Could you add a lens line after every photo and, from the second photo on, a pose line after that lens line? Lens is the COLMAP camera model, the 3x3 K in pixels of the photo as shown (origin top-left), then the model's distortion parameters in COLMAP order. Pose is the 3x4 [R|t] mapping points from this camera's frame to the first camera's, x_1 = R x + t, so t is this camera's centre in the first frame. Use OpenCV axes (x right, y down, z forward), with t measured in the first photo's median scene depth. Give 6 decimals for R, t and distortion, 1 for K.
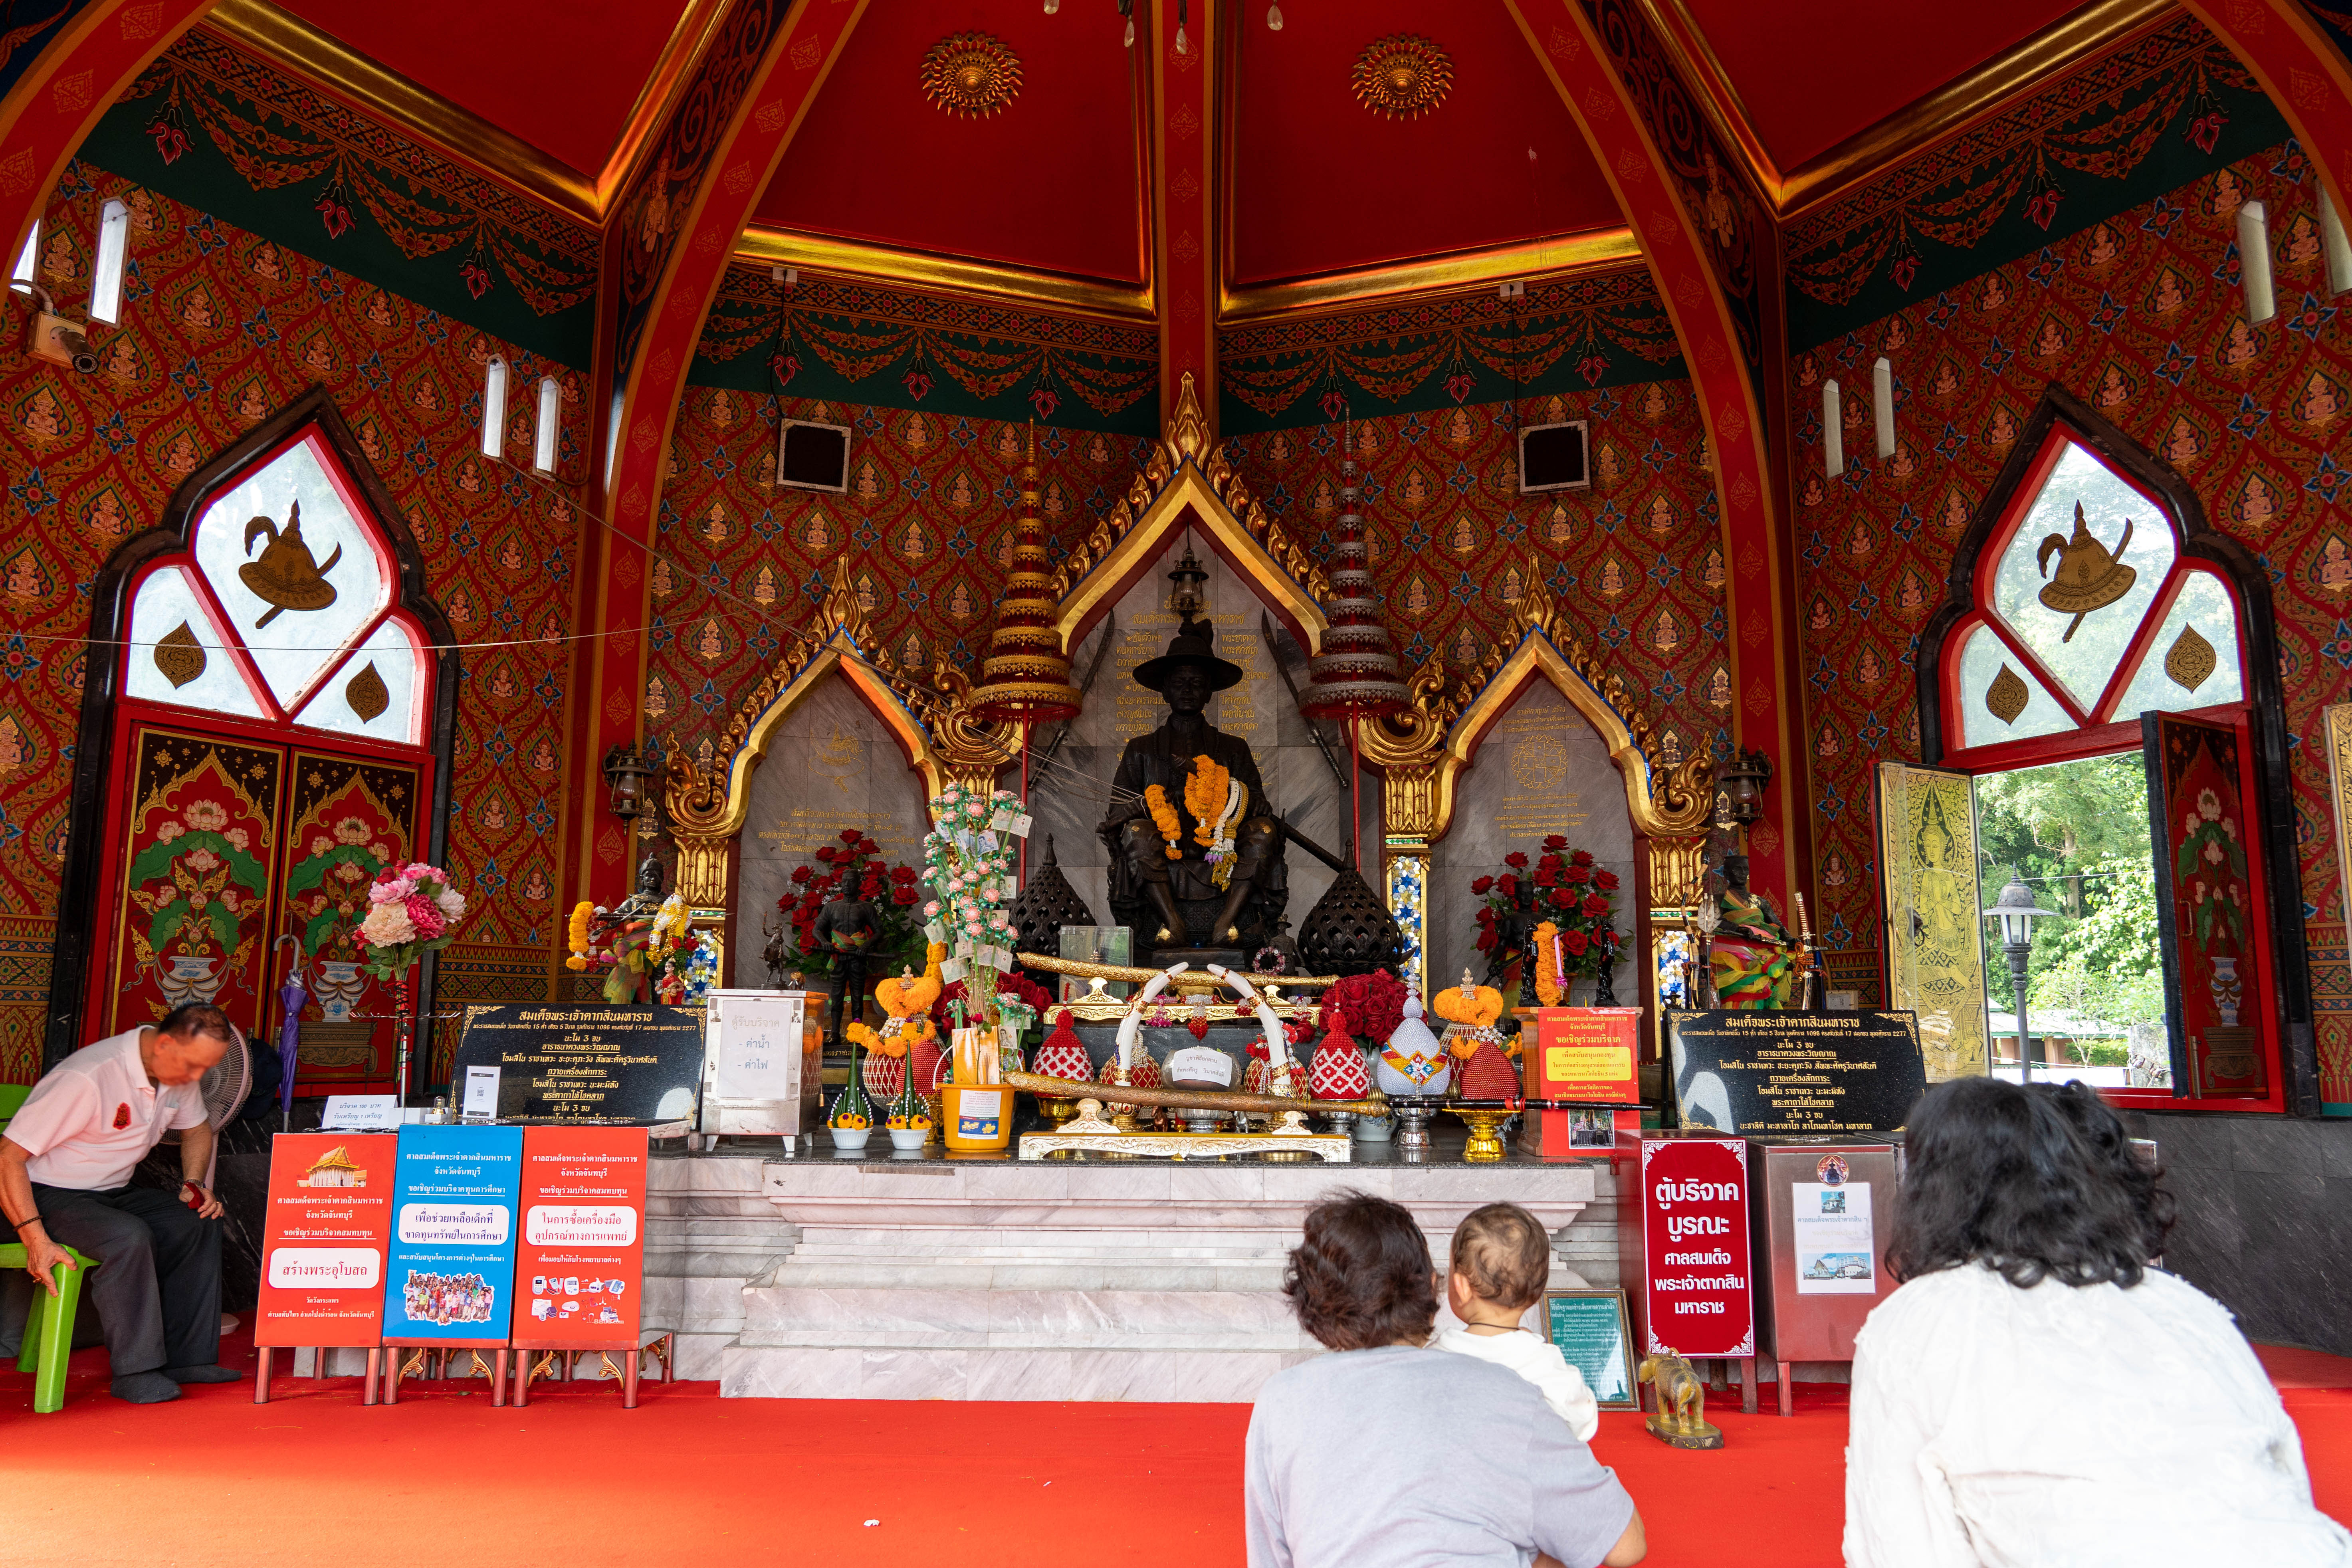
lens RADIAL K [[1686.0, 0, 1176.0], [0, 1686.0, 784.0], [0, 0, 1]] dist [-0.005261, 0.001319]
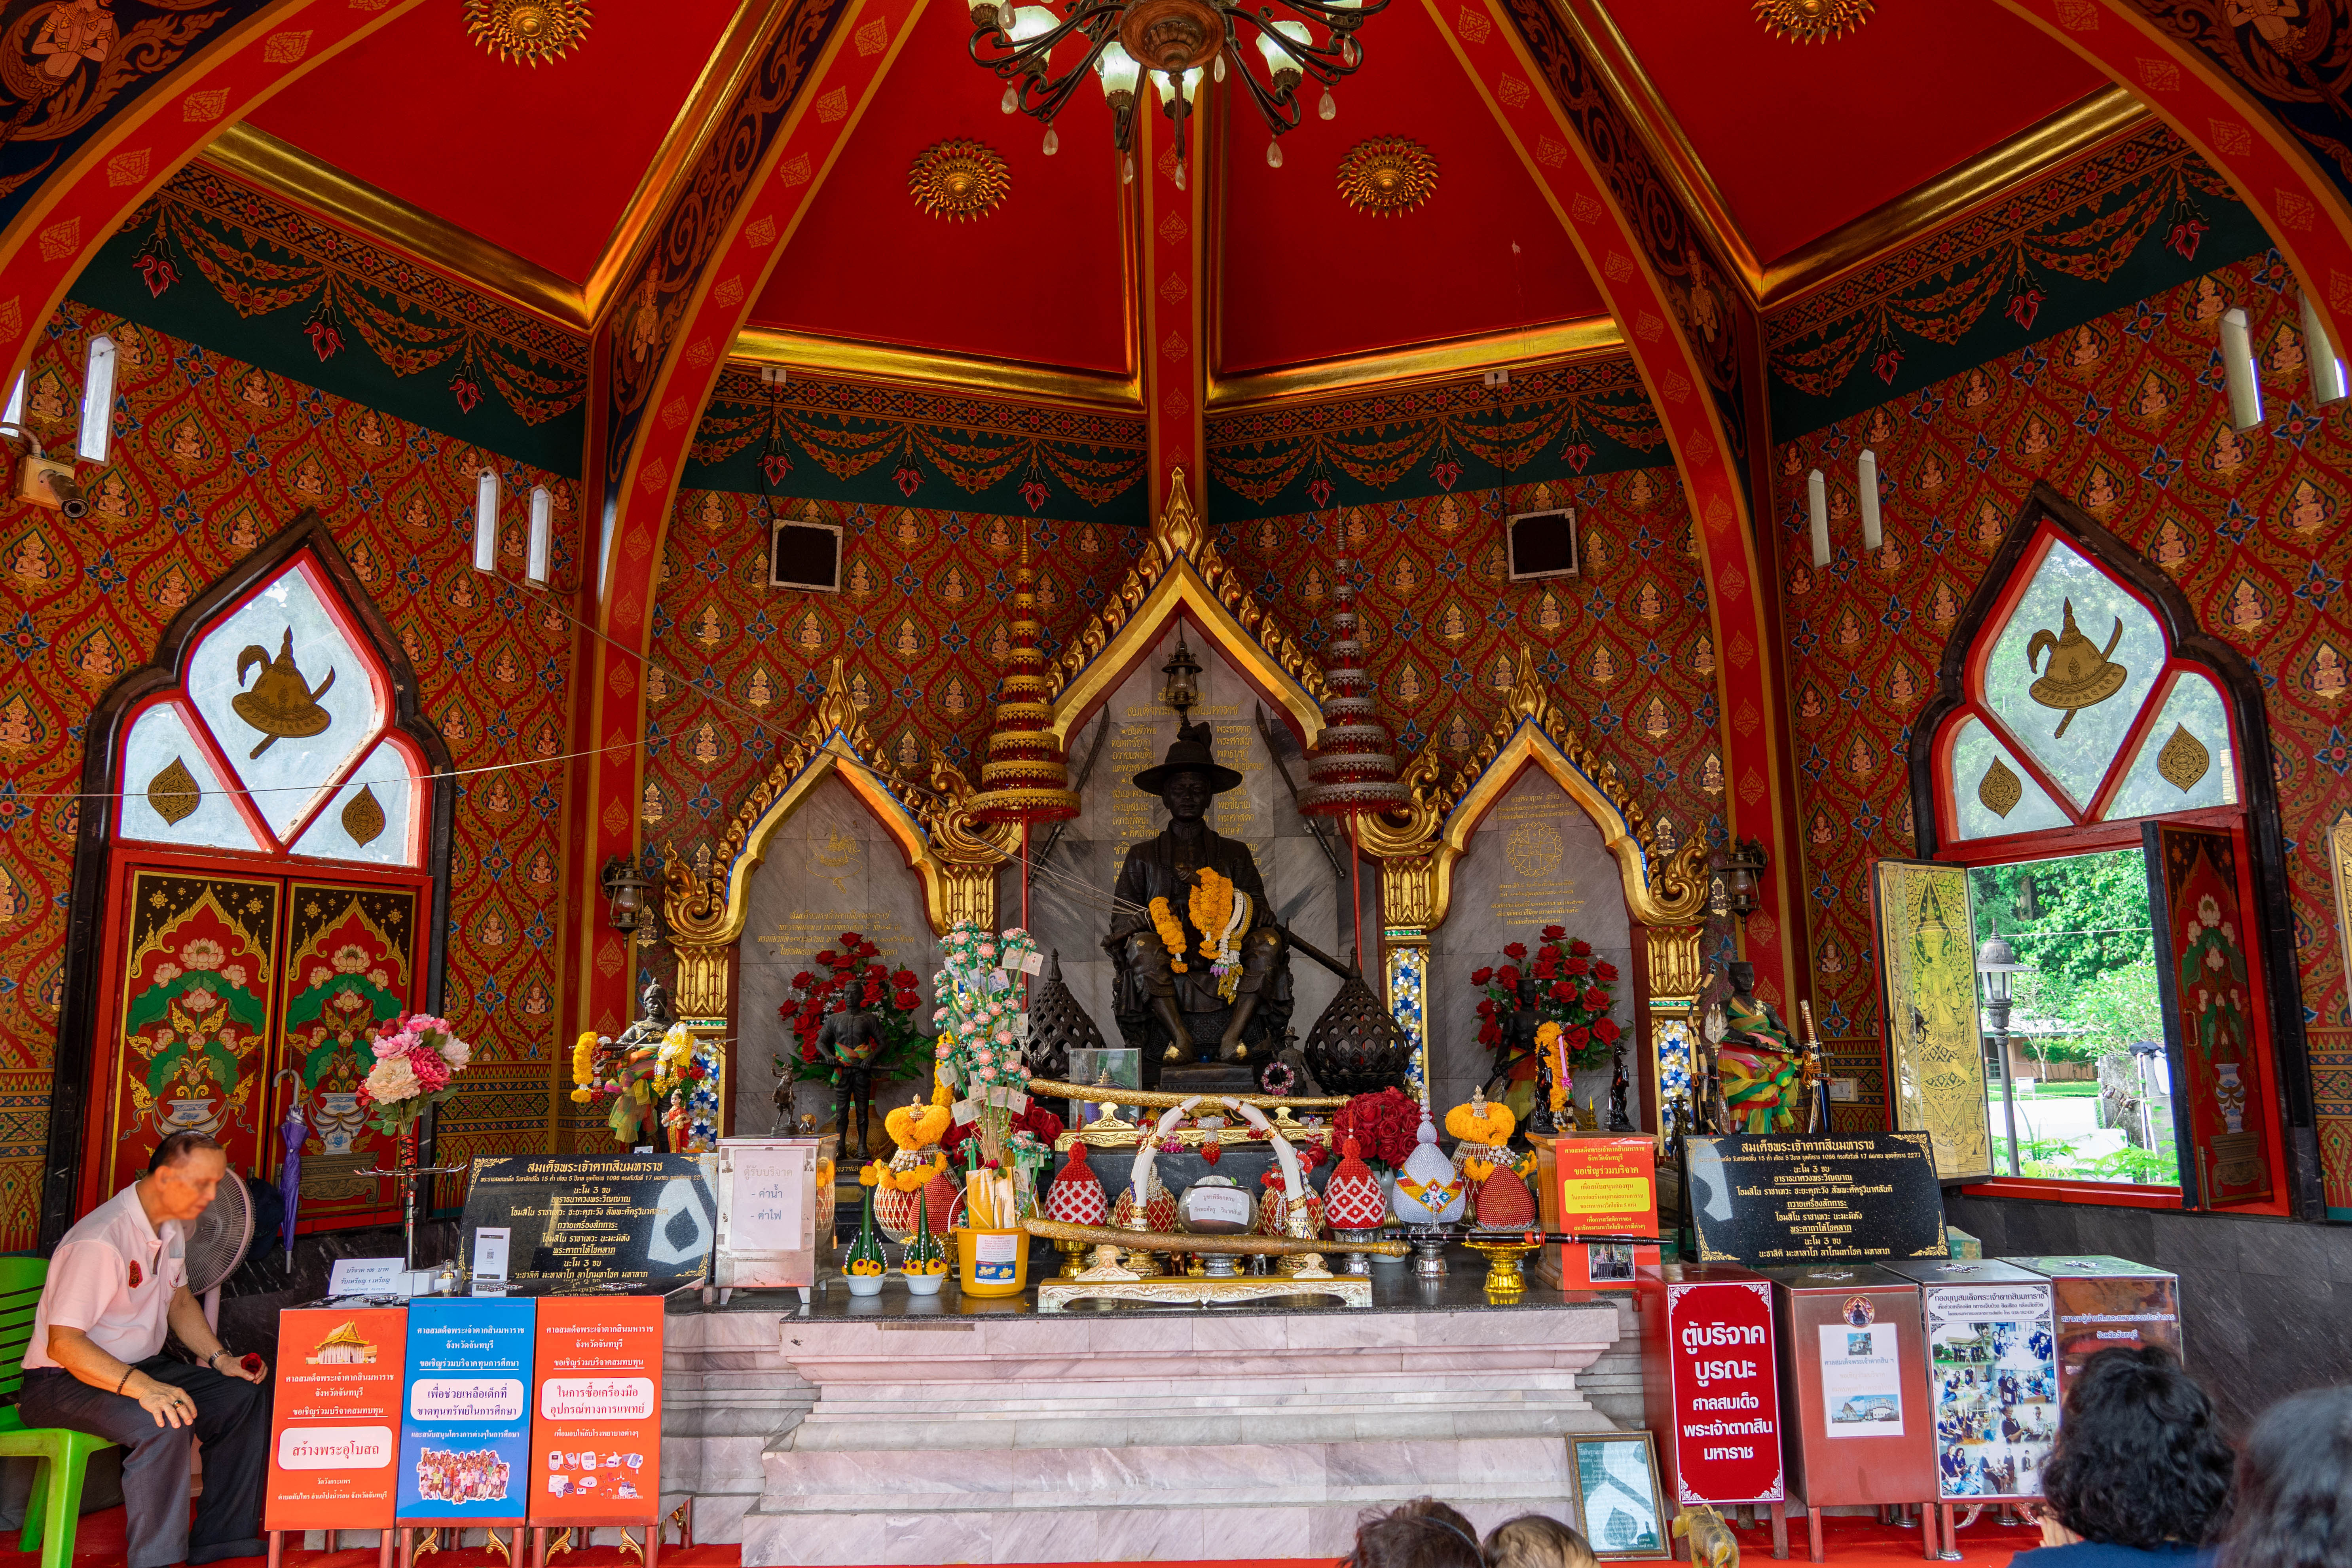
lens RADIAL K [[1653.4, 0, 1176.0], [0, 1653.4, 784.0], [0, 0, 1]] dist [-0.009490, 0.001140]
pose [[0.999694, -0.018210, 0.016763, -0.017854], [0.018342, 0.999802, -0.007709, -0.059534], [-0.016619, 0.008014, 0.999830, 0.020199]]
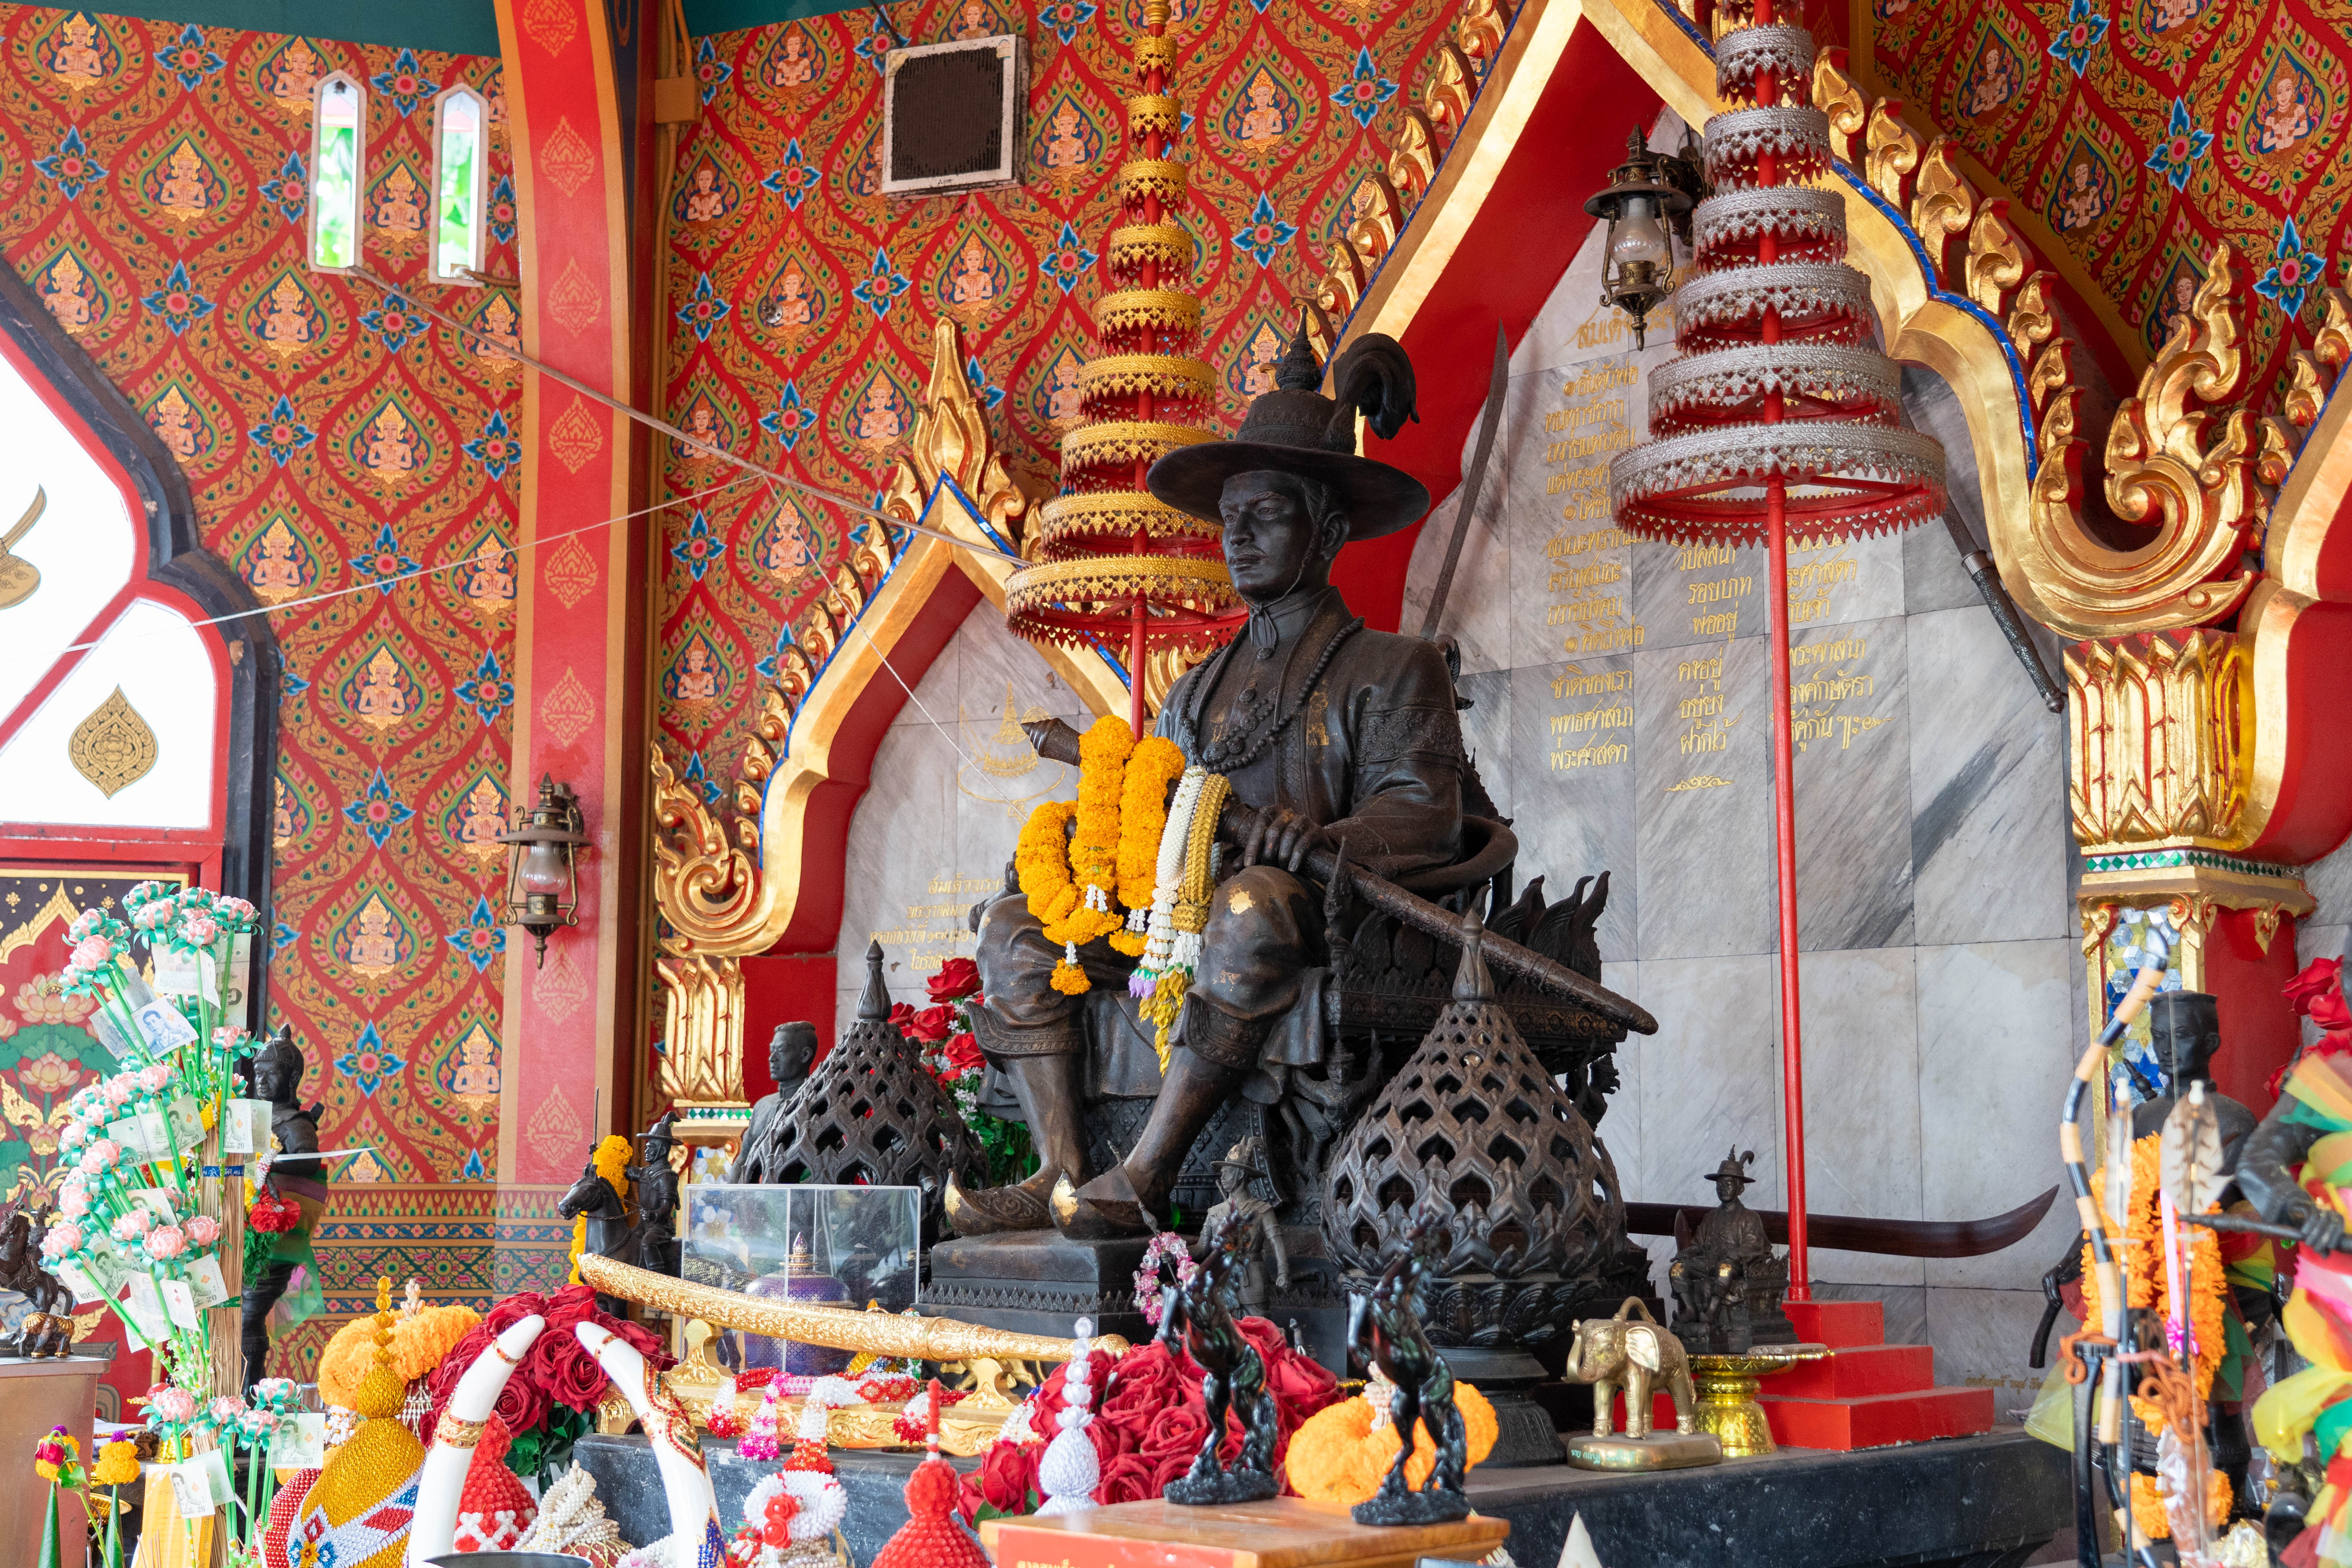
lens RADIAL K [[3156.2, 0, 1178.0], [0, 3156.2, 780.0], [0, 0, 1]] dist [0.066555, -0.021532]
pose [[0.729891, -0.084531, -0.678317, 0.510585], [0.100049, 0.994849, -0.016321, 0.010514], [0.676202, -0.055952, 0.734588, 0.488969]]
